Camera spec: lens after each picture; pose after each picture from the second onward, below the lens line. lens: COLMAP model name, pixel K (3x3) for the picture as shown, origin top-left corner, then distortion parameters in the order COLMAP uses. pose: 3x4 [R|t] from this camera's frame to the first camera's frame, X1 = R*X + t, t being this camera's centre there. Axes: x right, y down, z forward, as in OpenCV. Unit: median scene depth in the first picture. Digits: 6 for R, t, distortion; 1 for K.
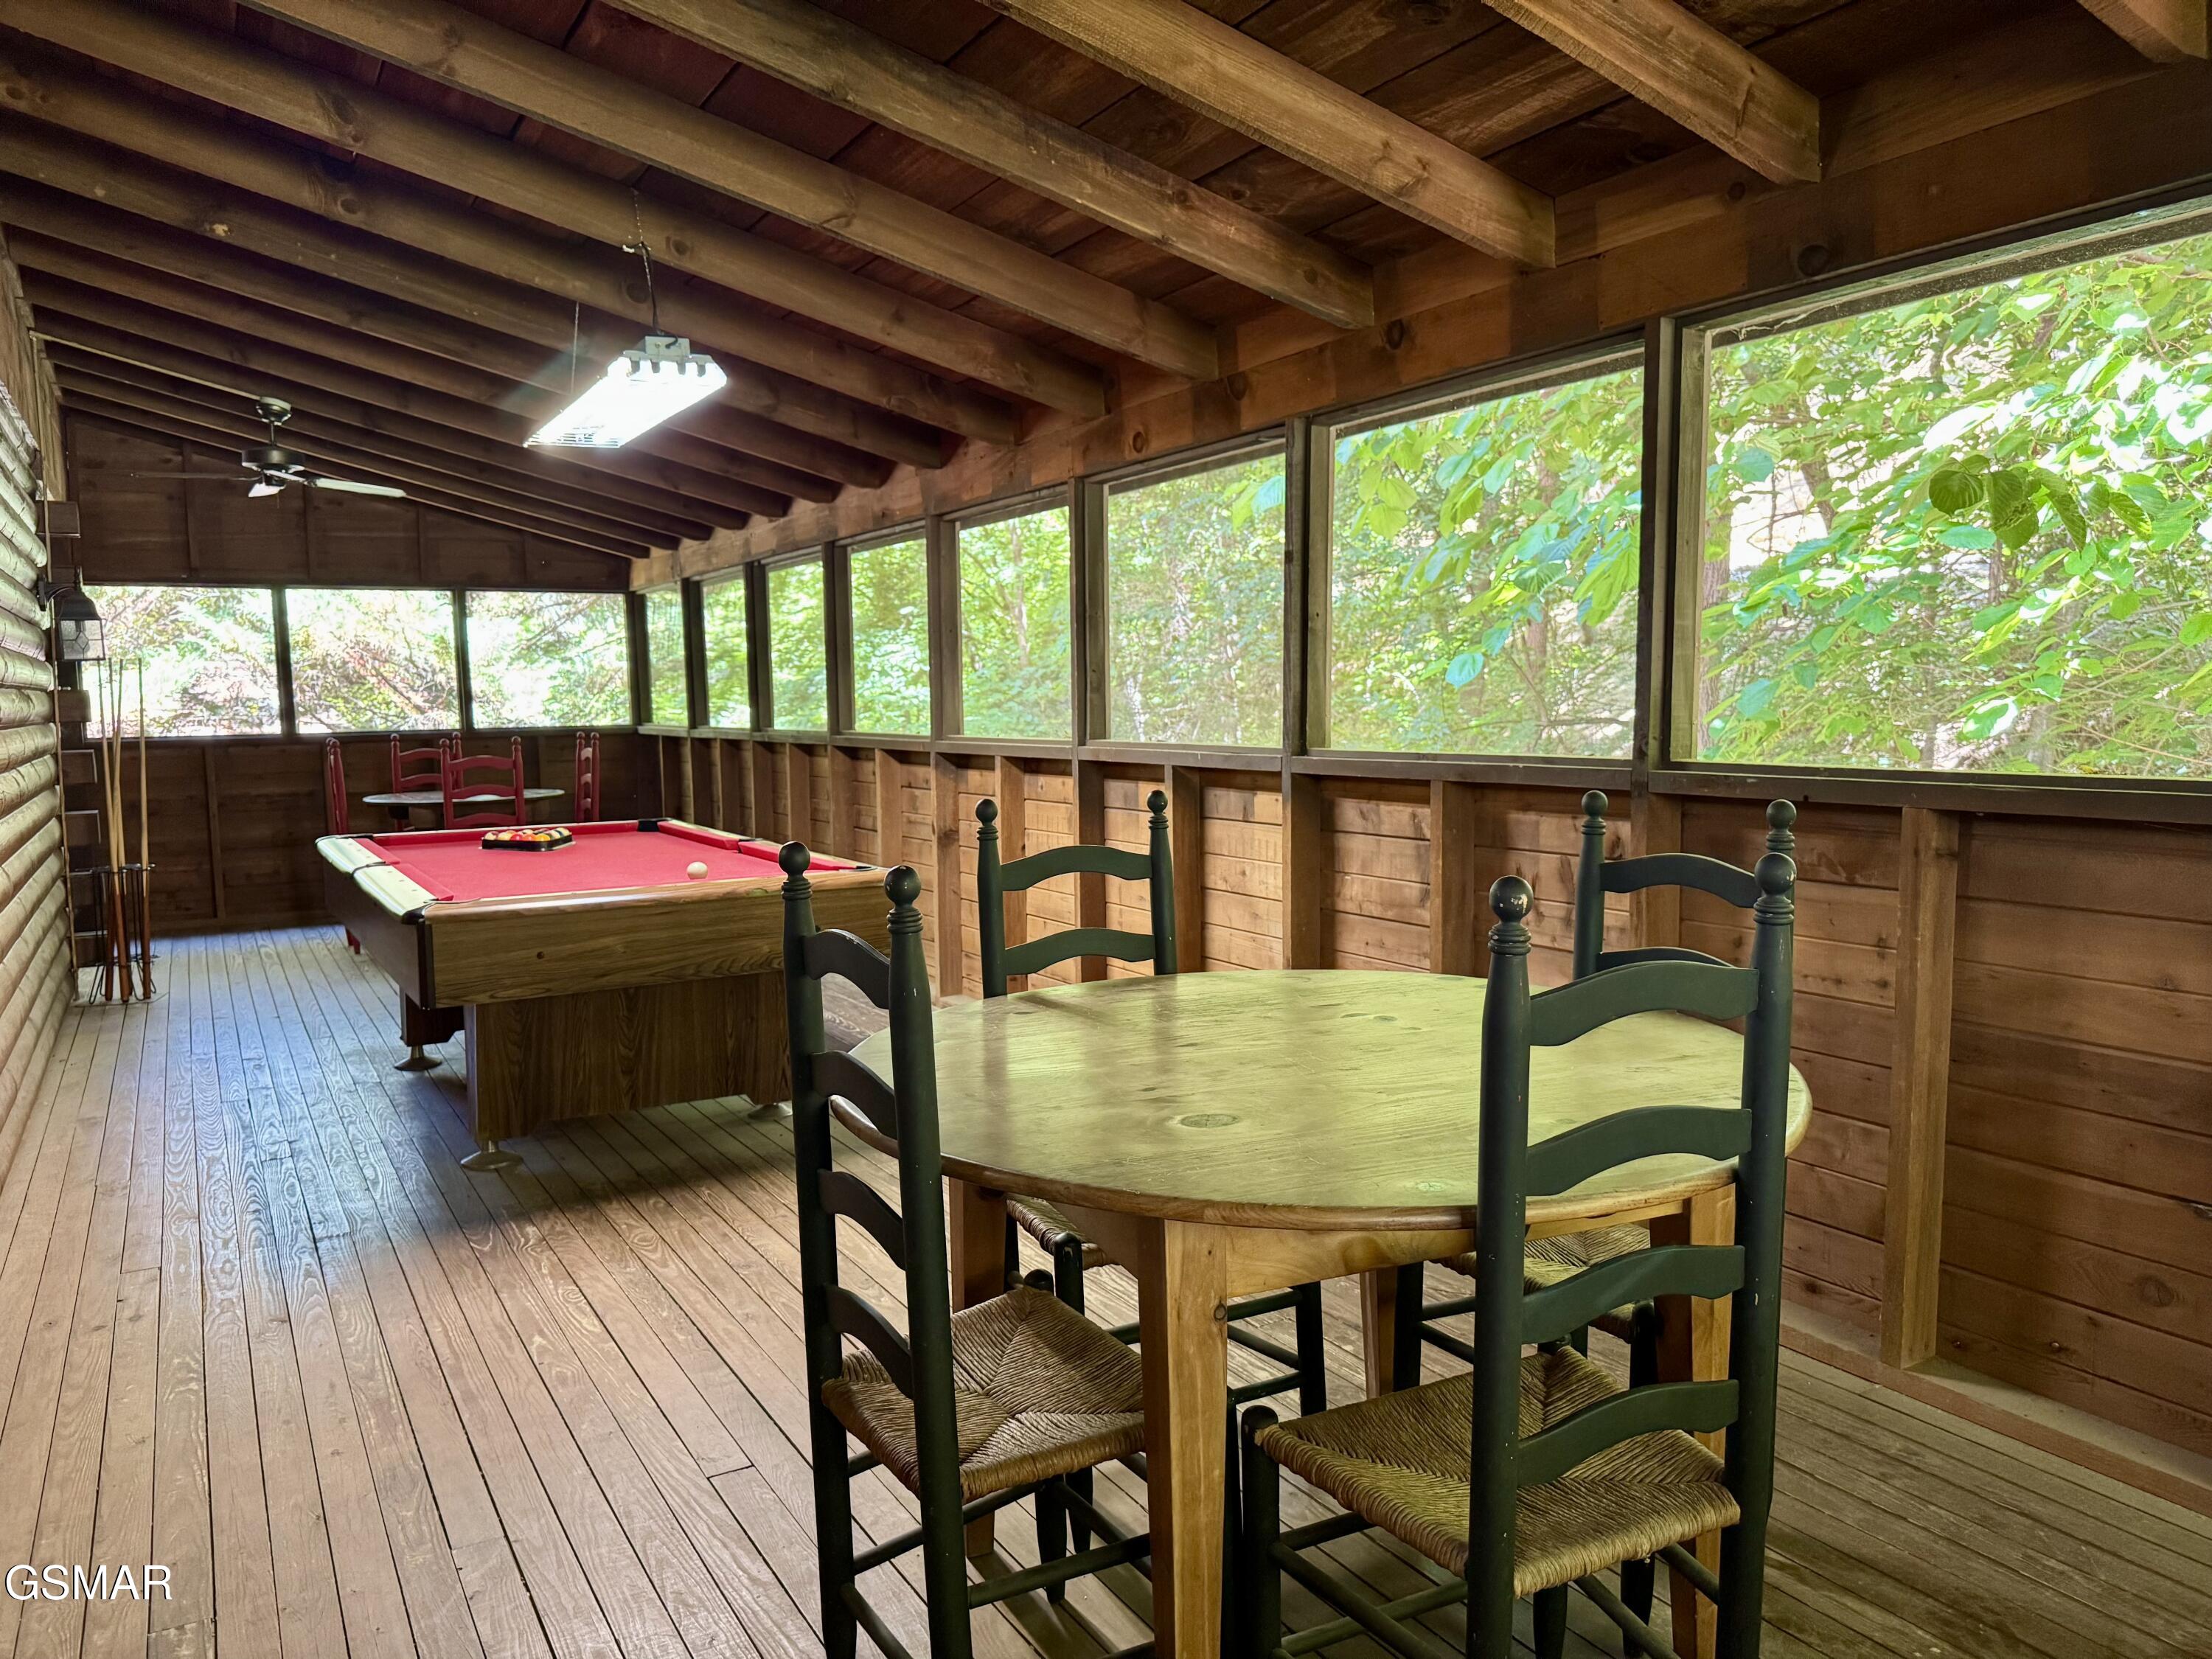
lens RADIAL K [[1532.7, 0, 1110.0], [0, 1532.7, 833.0], [0, 0, 1]] dist [0.112046, -0.178611]
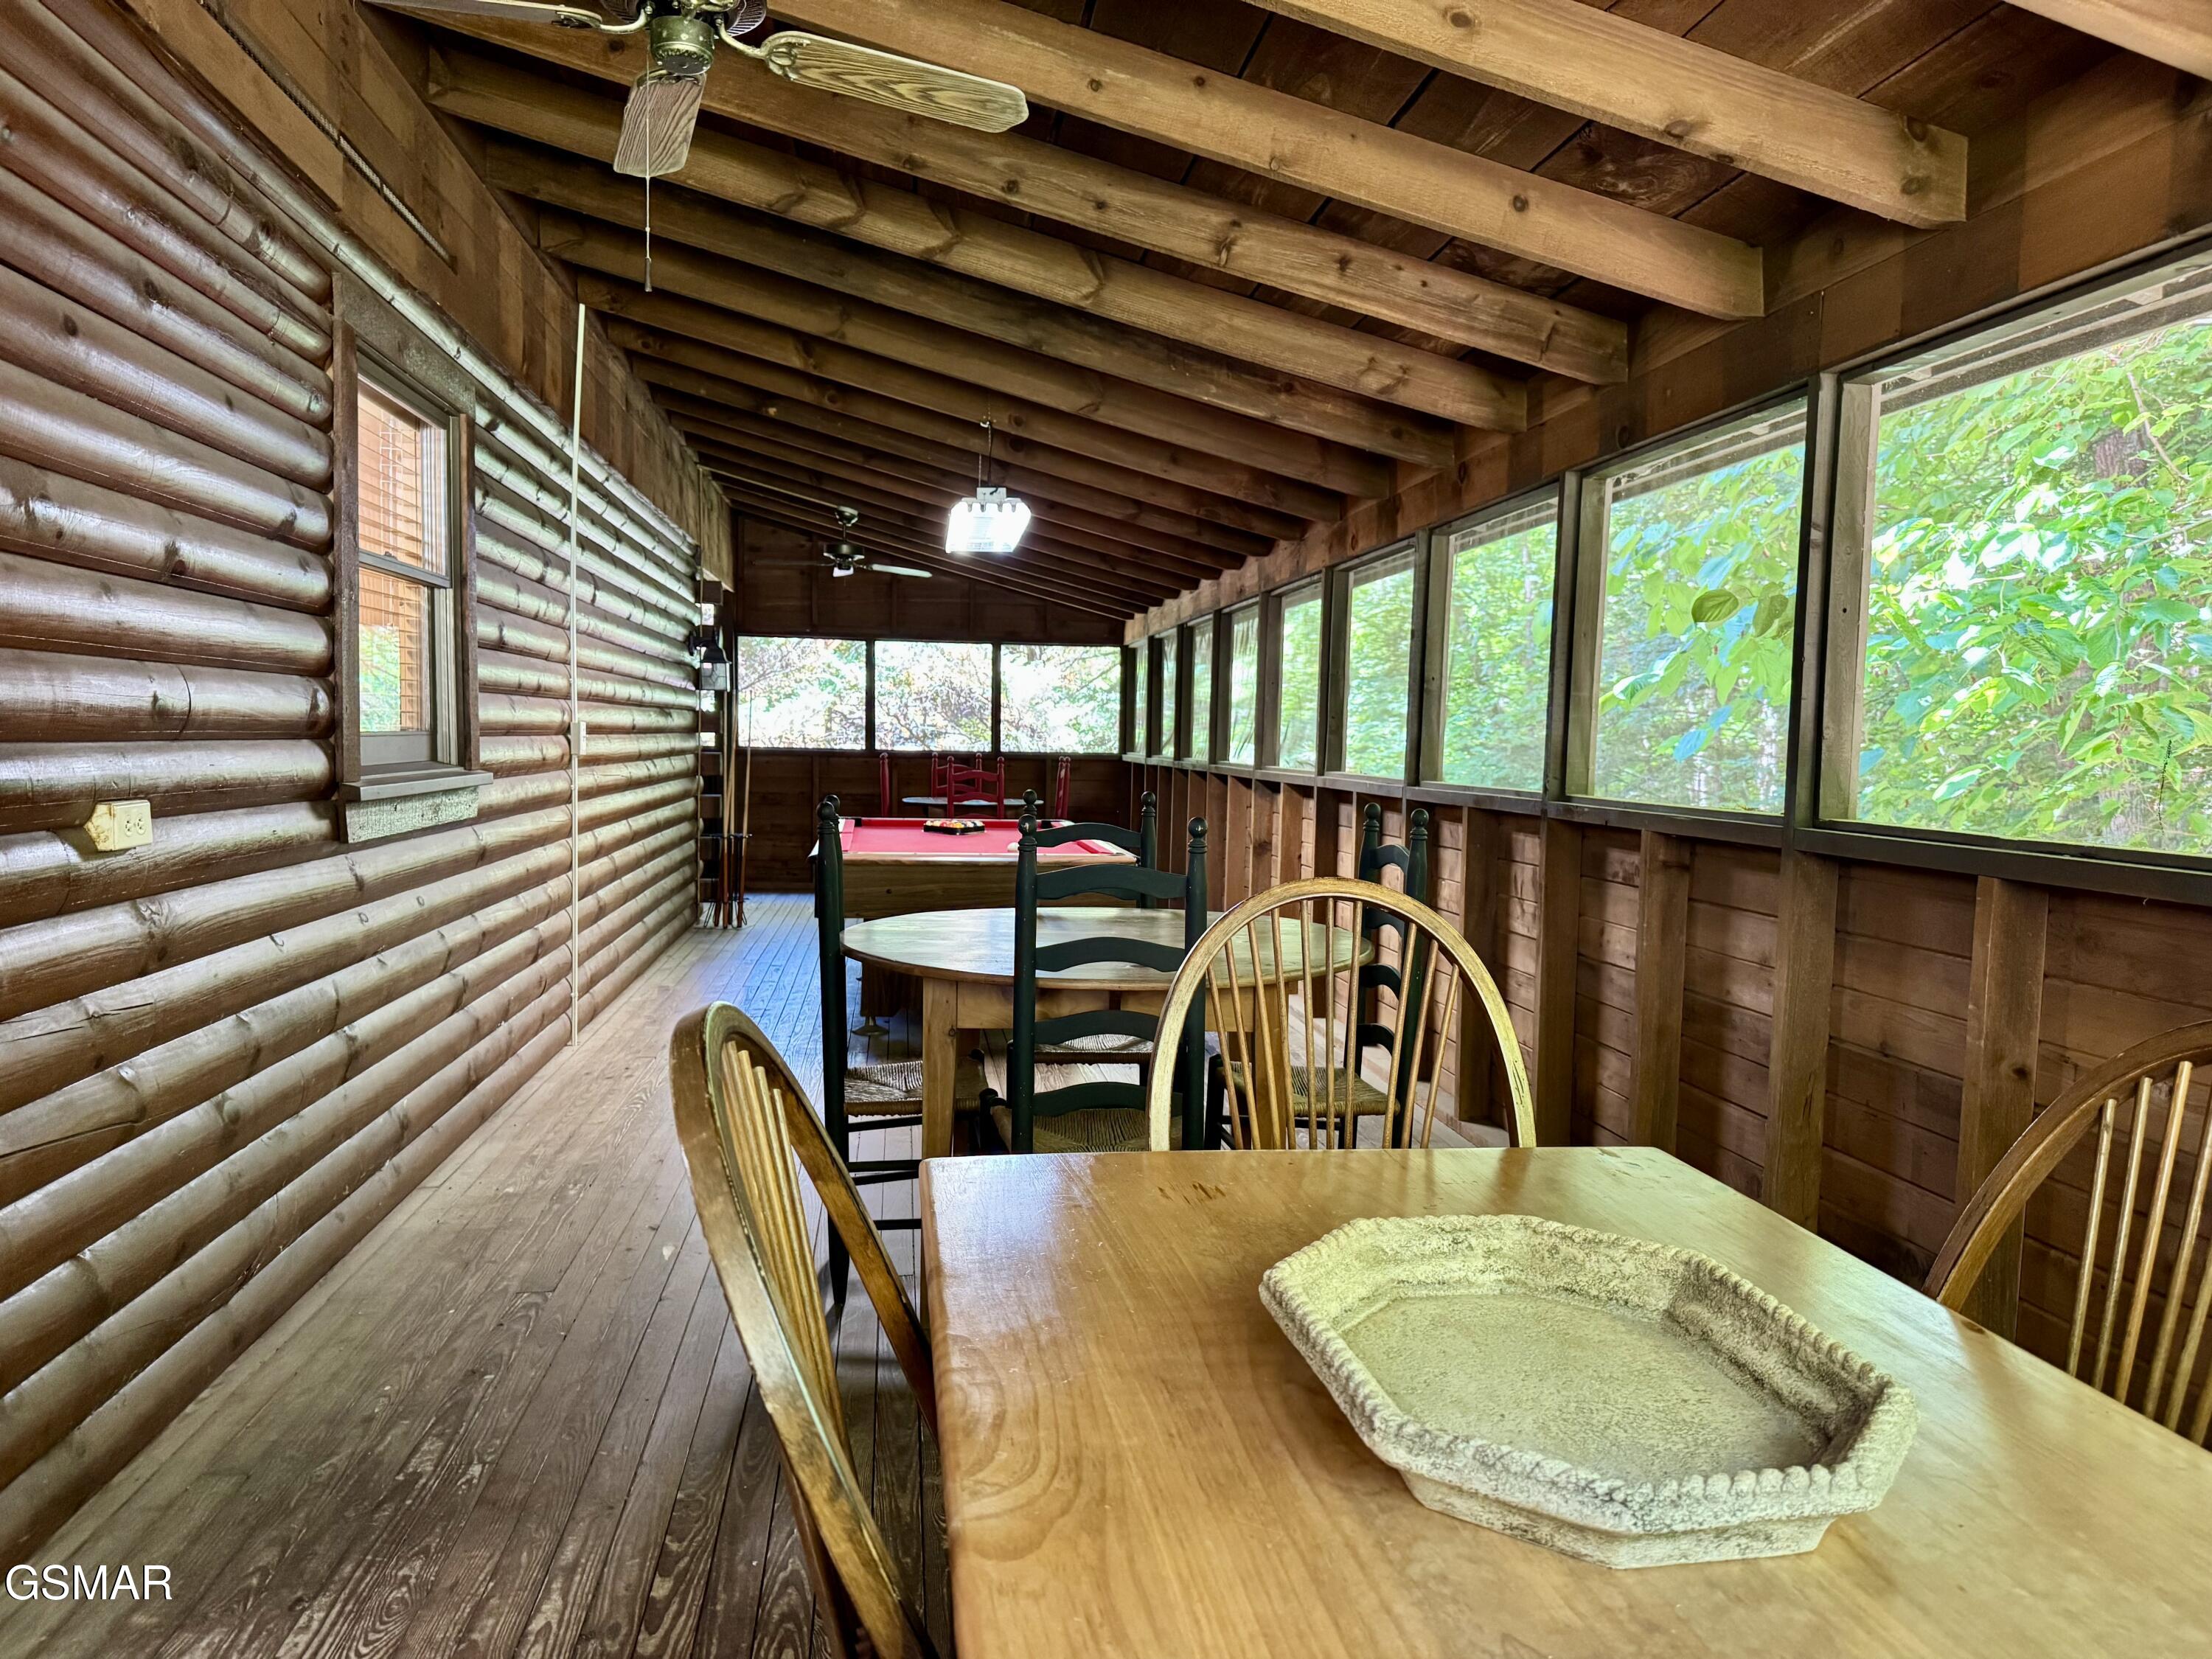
lens RADIAL K [[1532.7, 0, 1110.0], [0, 1532.7, 833.0], [0, 0, 1]] dist [0.112046, -0.178611]
pose [[0.920955, 0.063033, -0.384537, 0.262775], [-0.074650, 0.997092, -0.015343, 0.018580], [0.382452, 0.042836, 0.922982, -0.199483]]
